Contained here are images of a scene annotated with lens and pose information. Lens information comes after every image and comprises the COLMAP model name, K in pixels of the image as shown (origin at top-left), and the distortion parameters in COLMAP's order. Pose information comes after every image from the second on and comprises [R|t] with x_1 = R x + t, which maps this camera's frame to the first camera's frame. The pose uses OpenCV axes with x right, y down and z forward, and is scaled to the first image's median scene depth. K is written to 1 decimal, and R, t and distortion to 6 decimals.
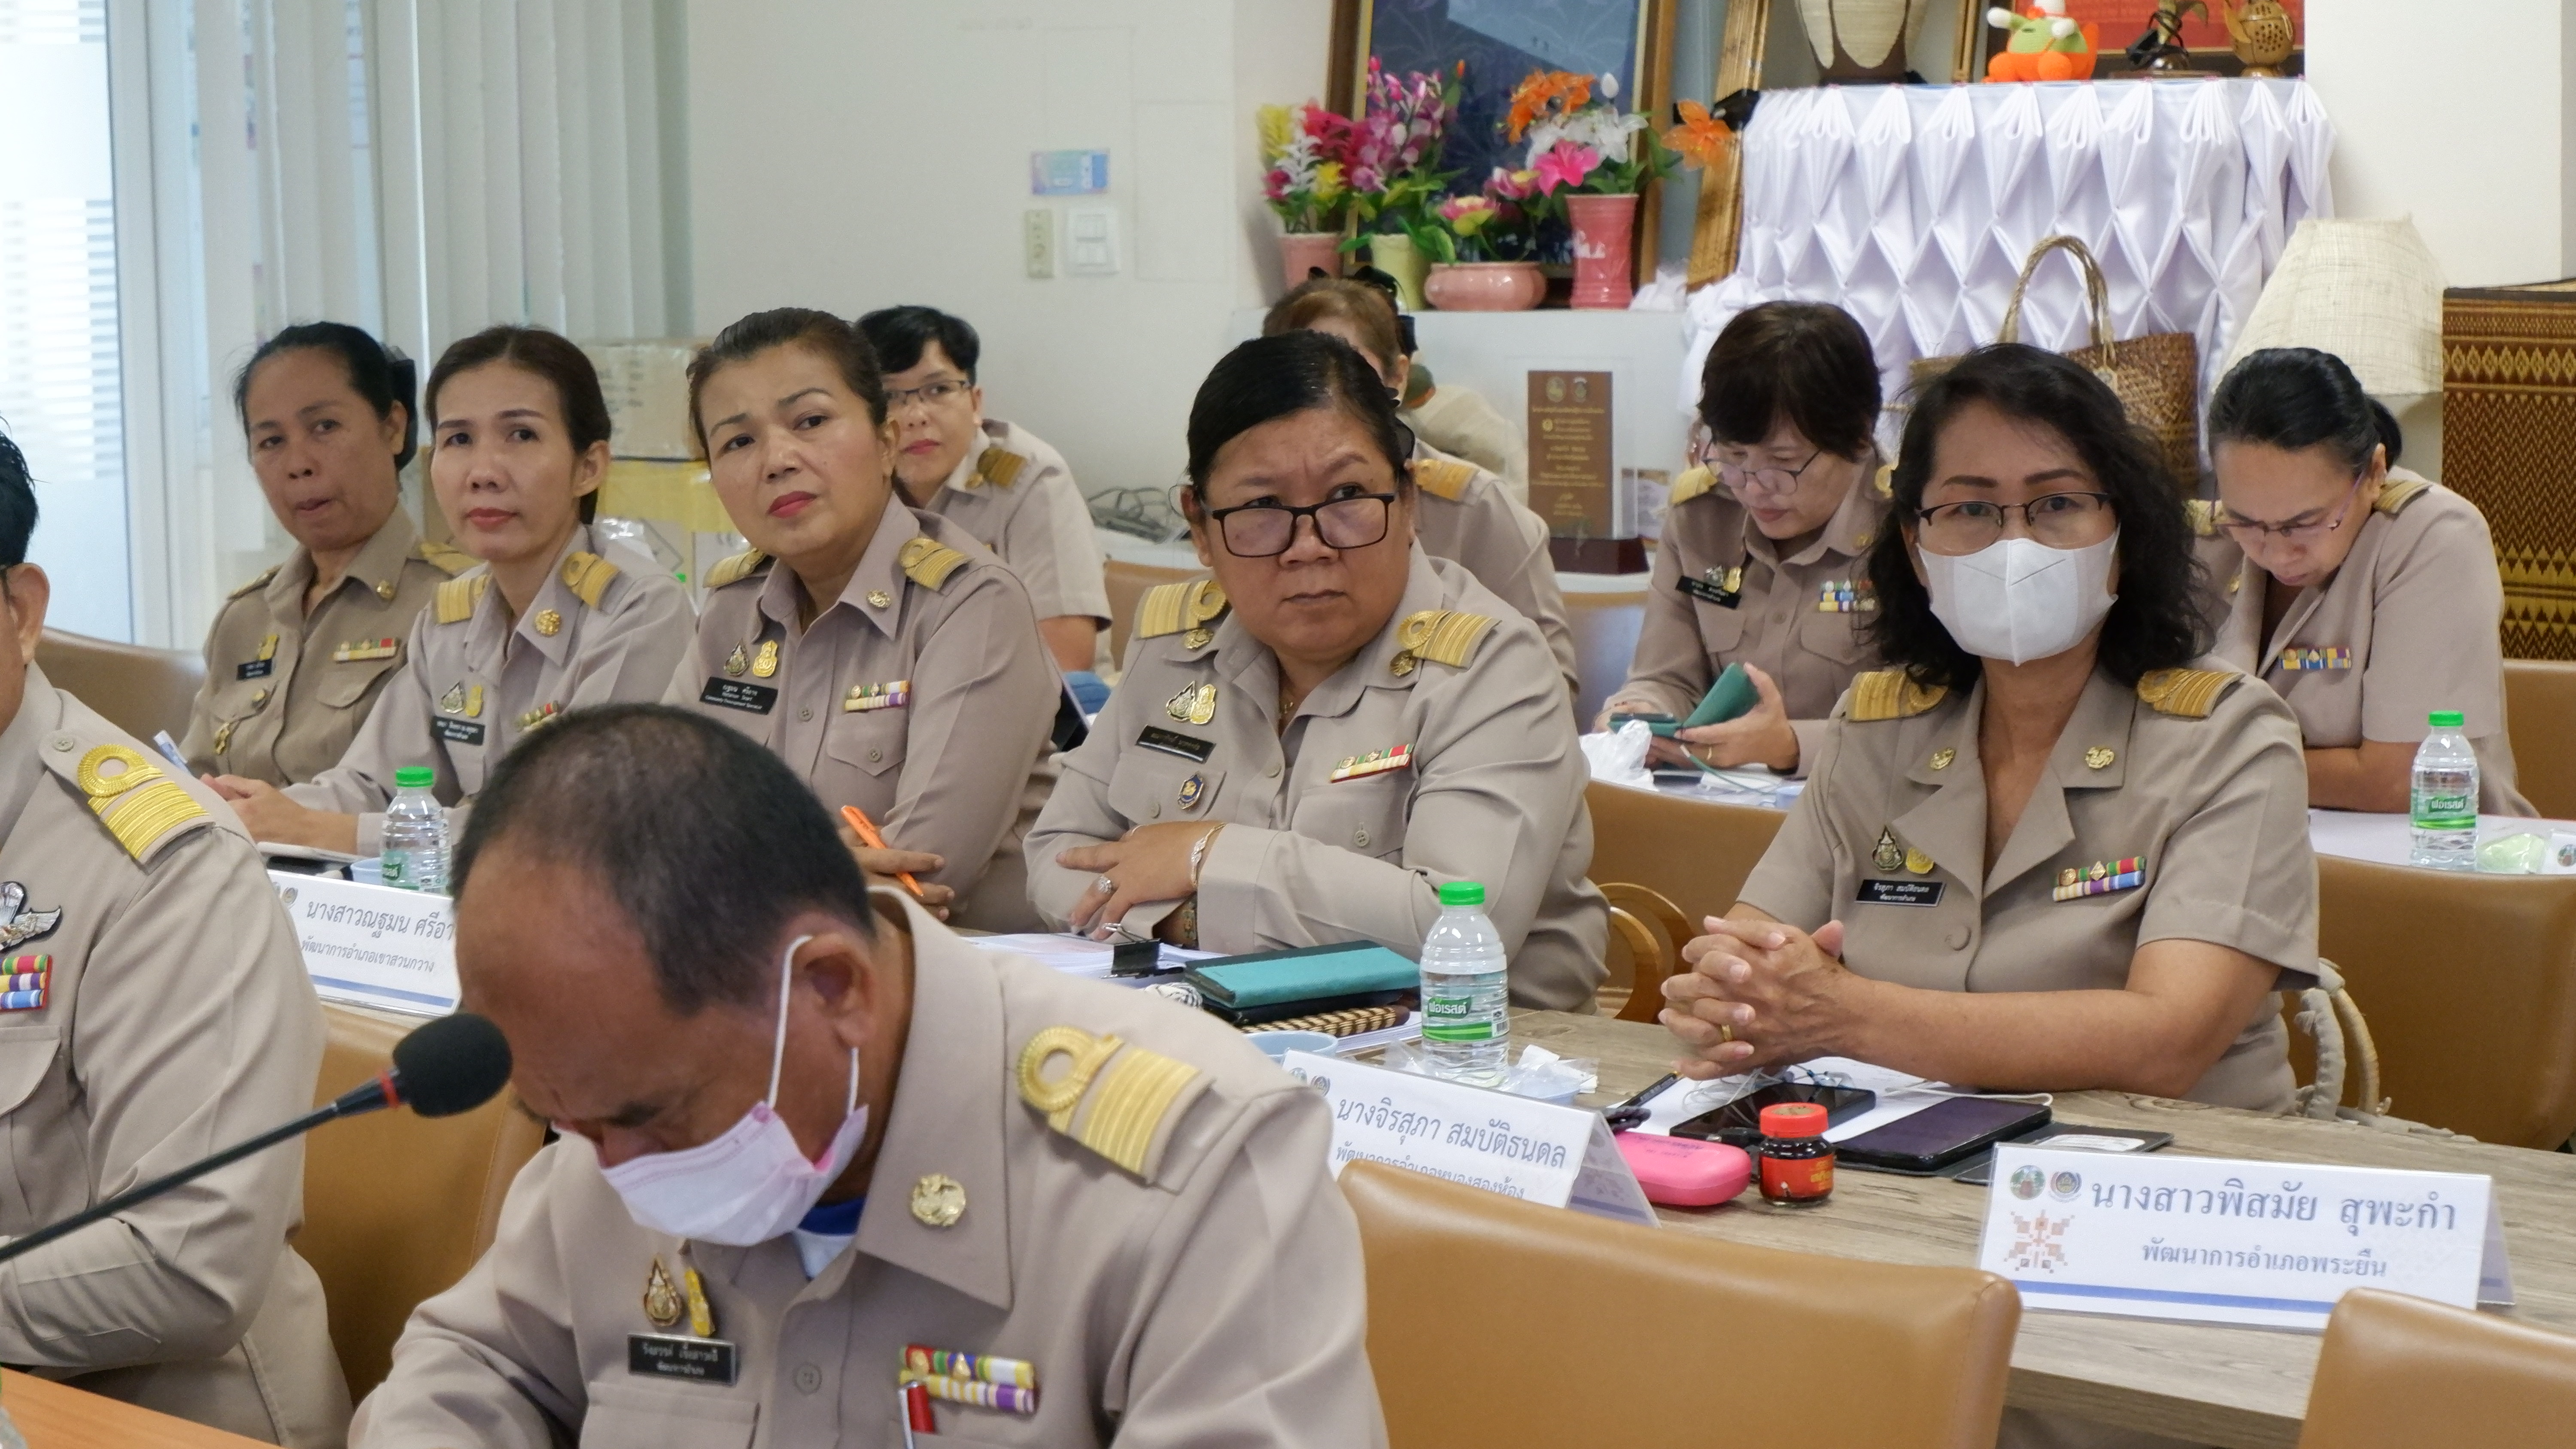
lens RADIAL K [[4777.4, 0, 1288.0], [0, 4777.4, 724.5], [0, 0, 1]] dist [-0.435166, 0.028570]
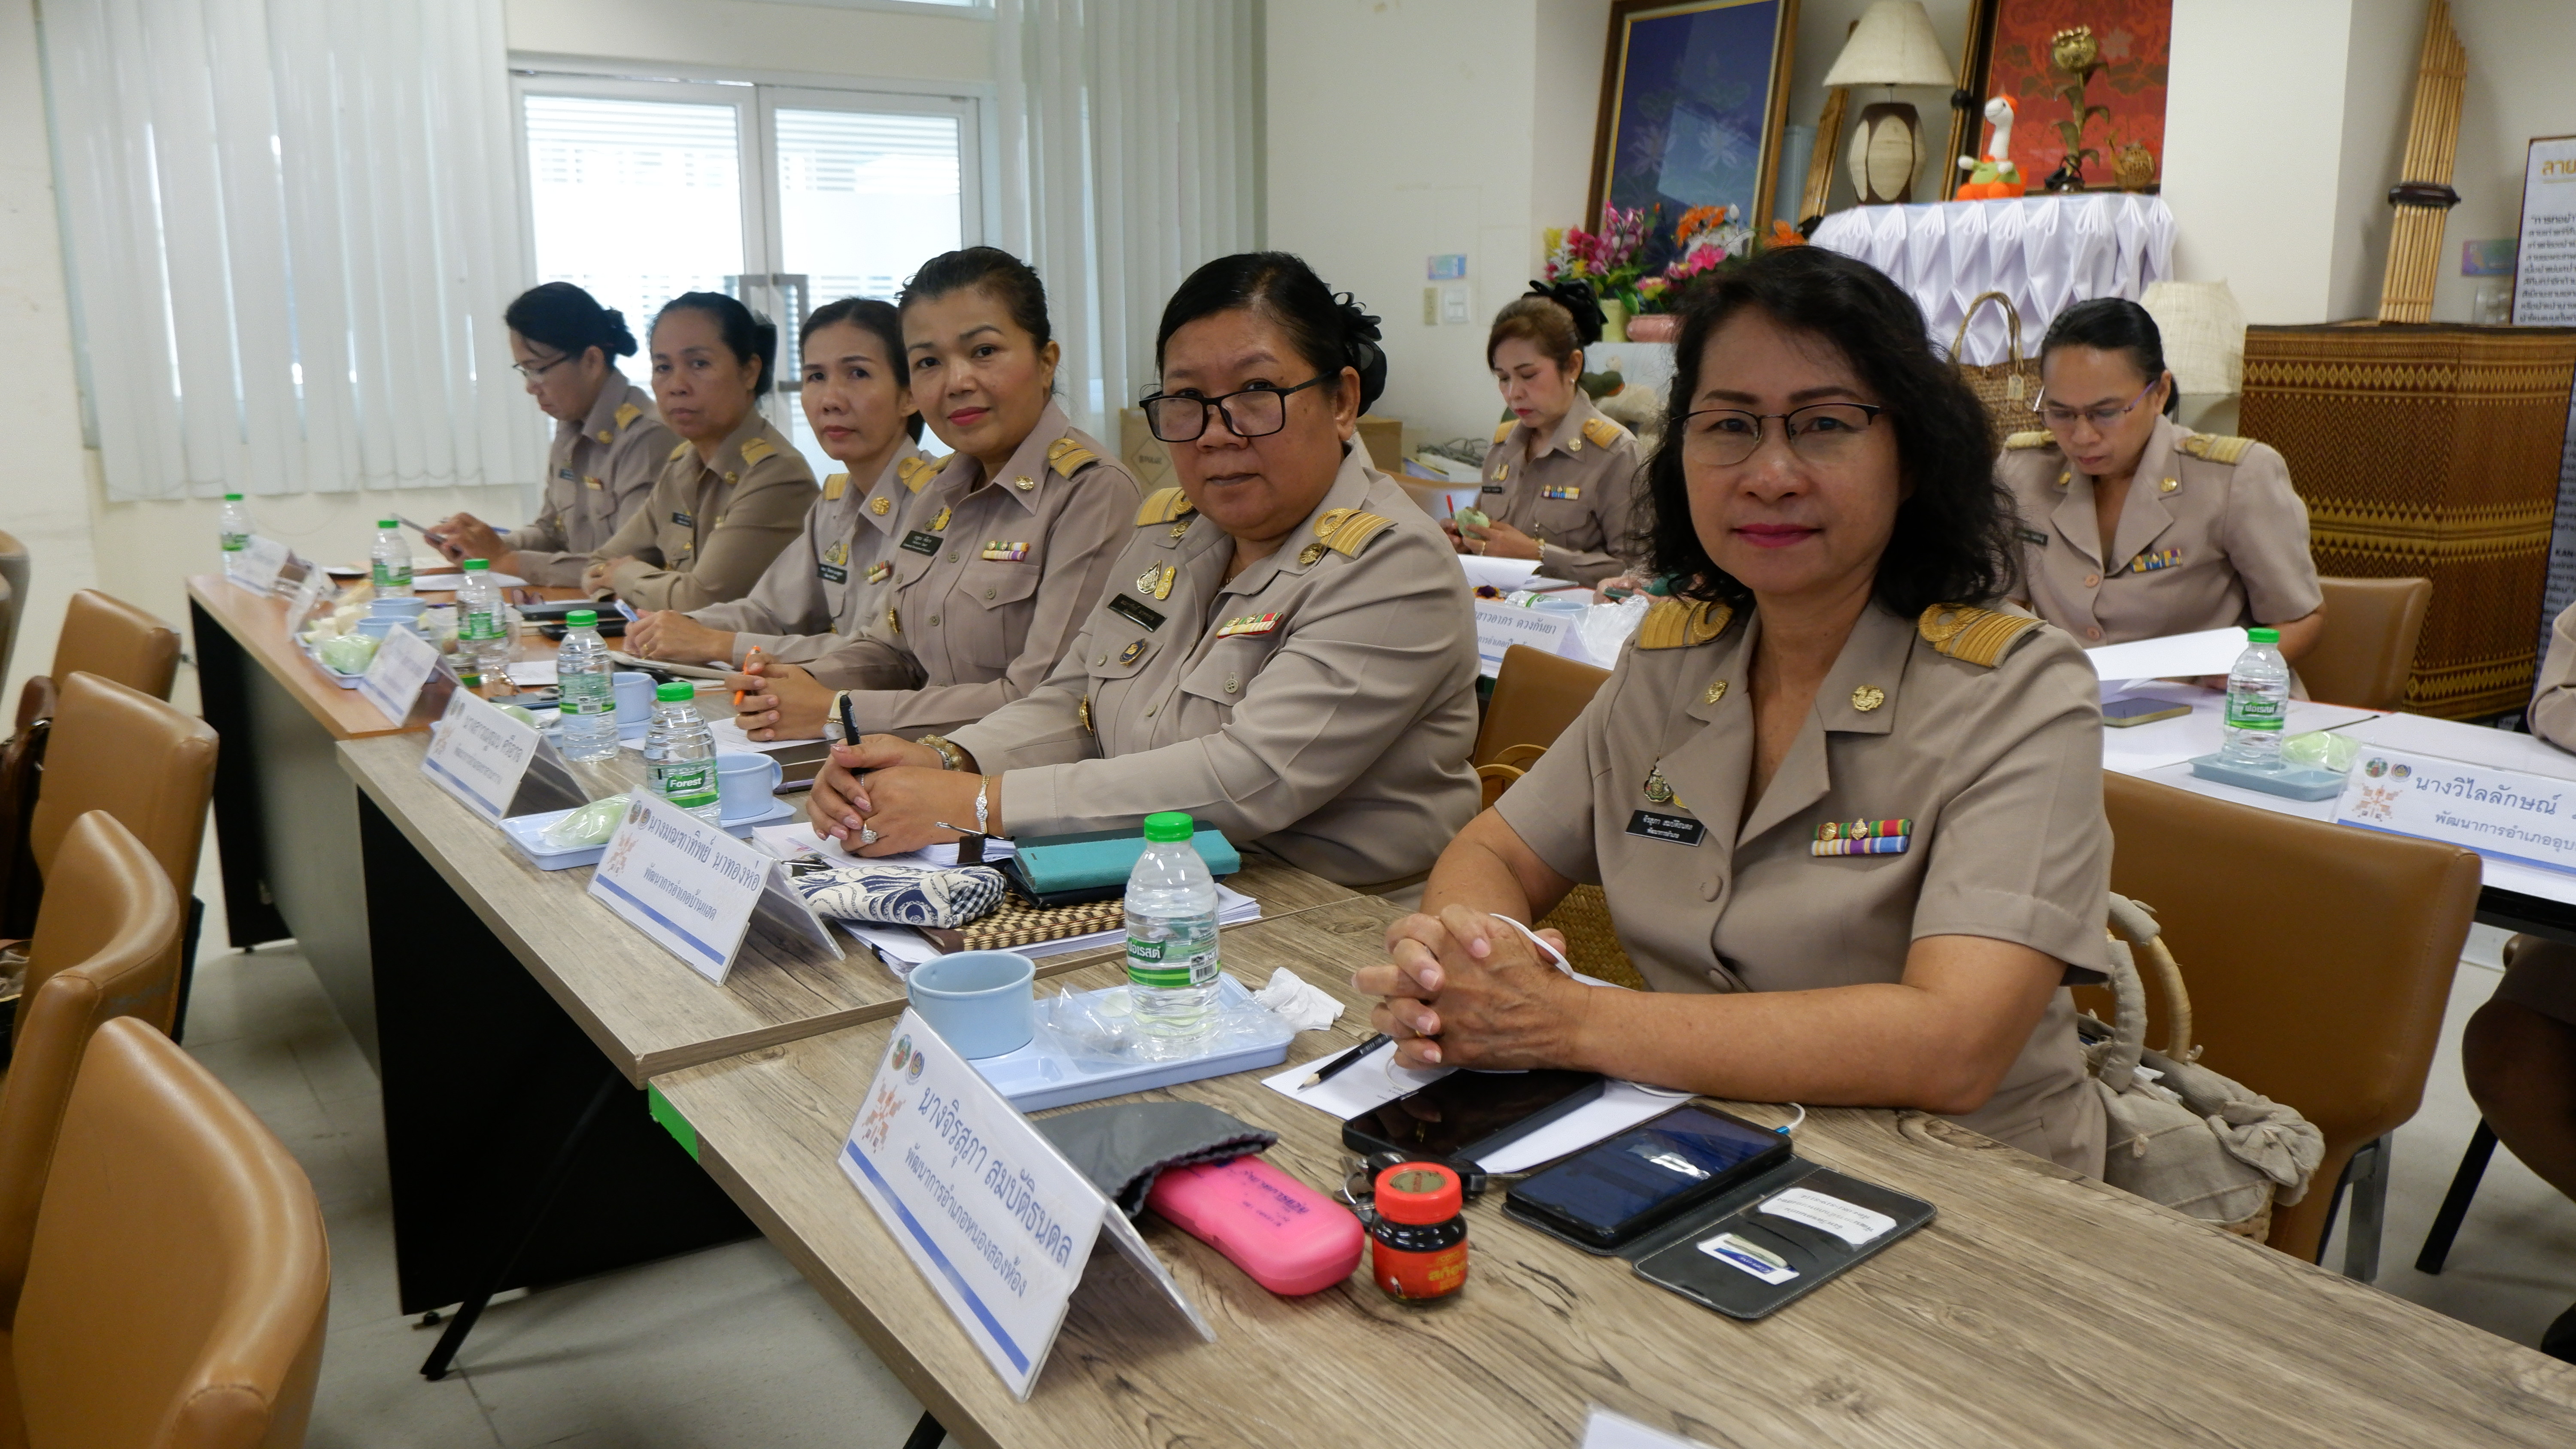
lens RADIAL K [[2047.3, 0, 1288.0], [0, 2047.3, 724.5], [0, 0, 1]] dist [-0.098095, -0.001625]
pose [[0.982446, 0.046826, -0.180576, 0.057042], [-0.031647, 0.995788, 0.086048, -0.007473], [0.183845, -0.078823, 0.979790, 0.259278]]
